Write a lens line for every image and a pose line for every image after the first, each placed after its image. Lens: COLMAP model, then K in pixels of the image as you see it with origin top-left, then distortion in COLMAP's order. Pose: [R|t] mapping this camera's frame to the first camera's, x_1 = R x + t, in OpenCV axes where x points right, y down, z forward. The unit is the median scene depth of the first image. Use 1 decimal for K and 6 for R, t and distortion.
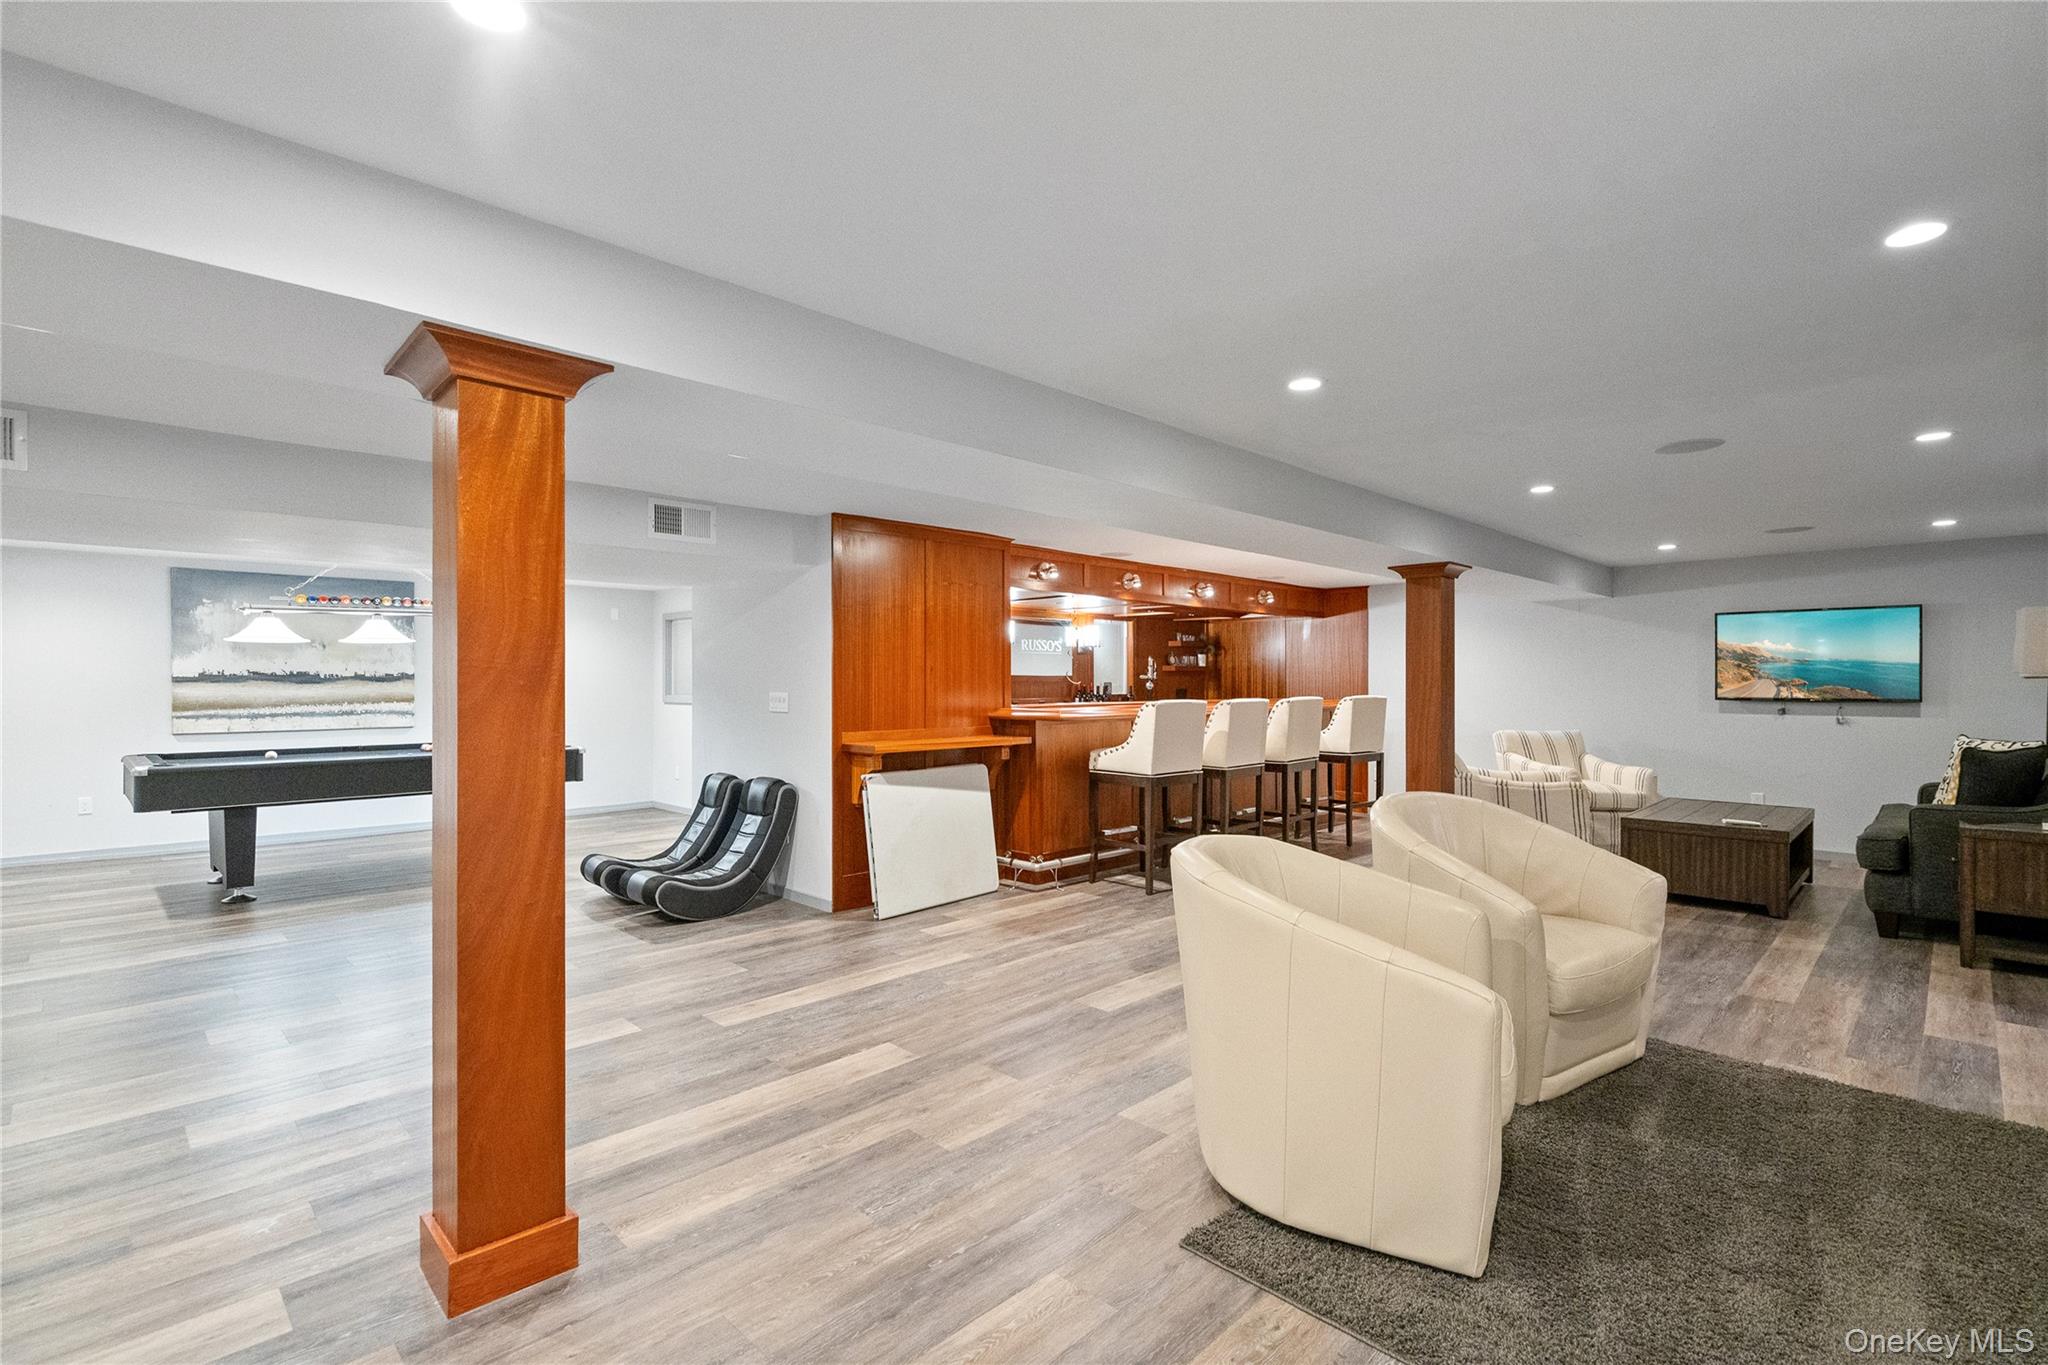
lens RADIAL K [[985.2, 0, 1029.8], [0, 985.2, 680.4], [0, 0, 1]] dist [-0.023206, -0.000103]
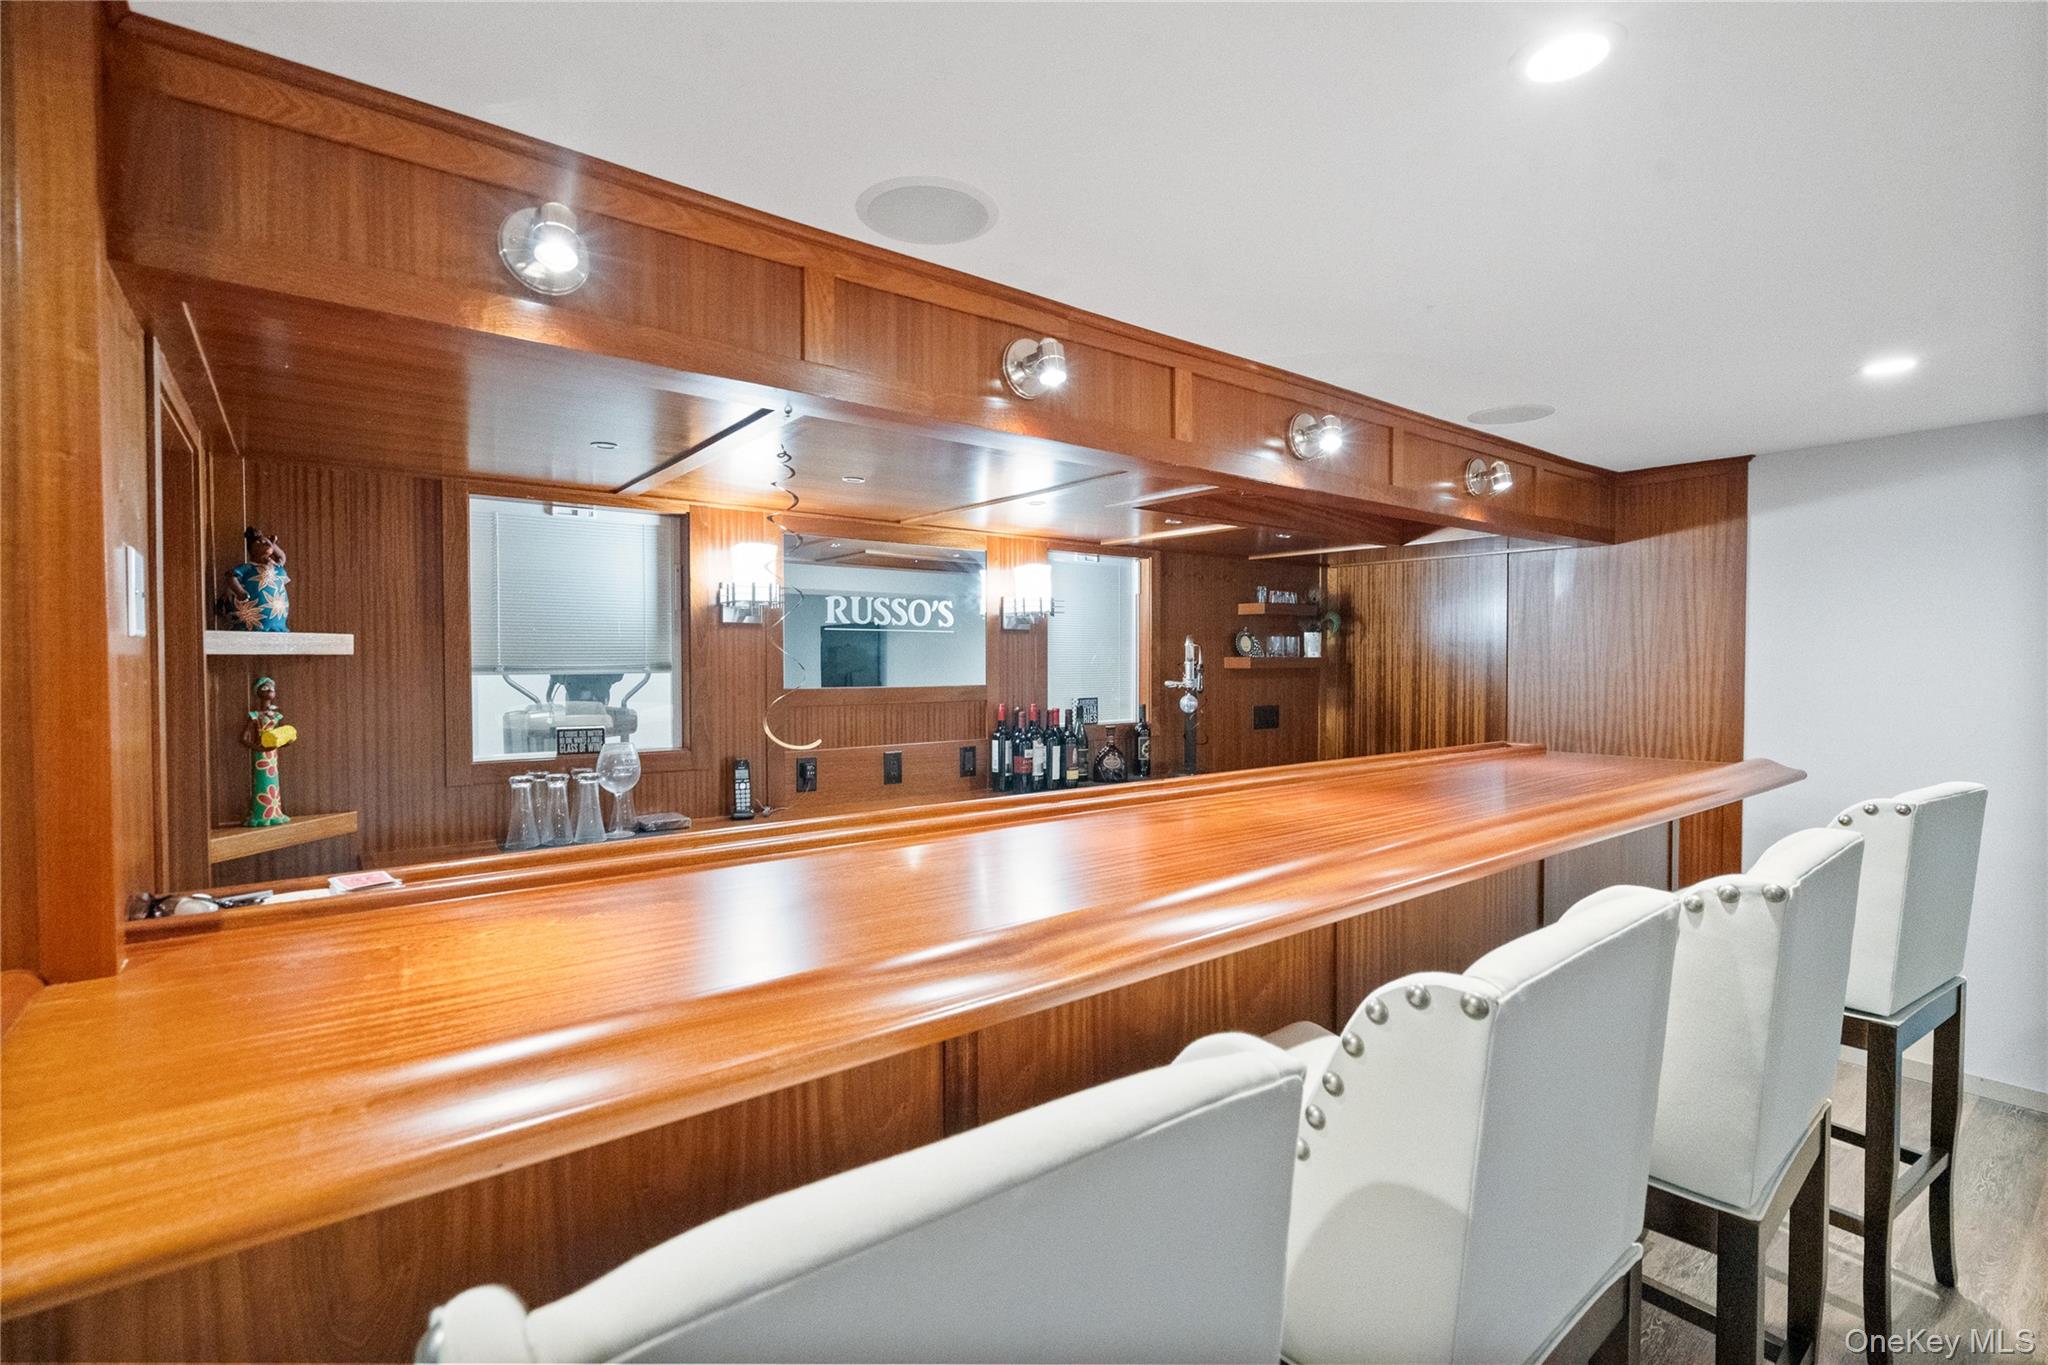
lens RADIAL K [[985.2, 0, 1019.4], [0, 985.2, 676.6], [0, 0, 1]] dist [-0.023206, -0.000103]
pose [[0.992358, 0.004831, -0.123296, 0.100354], [-0.002159, 0.999760, 0.021795, -0.016294], [0.123372, -0.021363, 0.992131, 0.551947]]
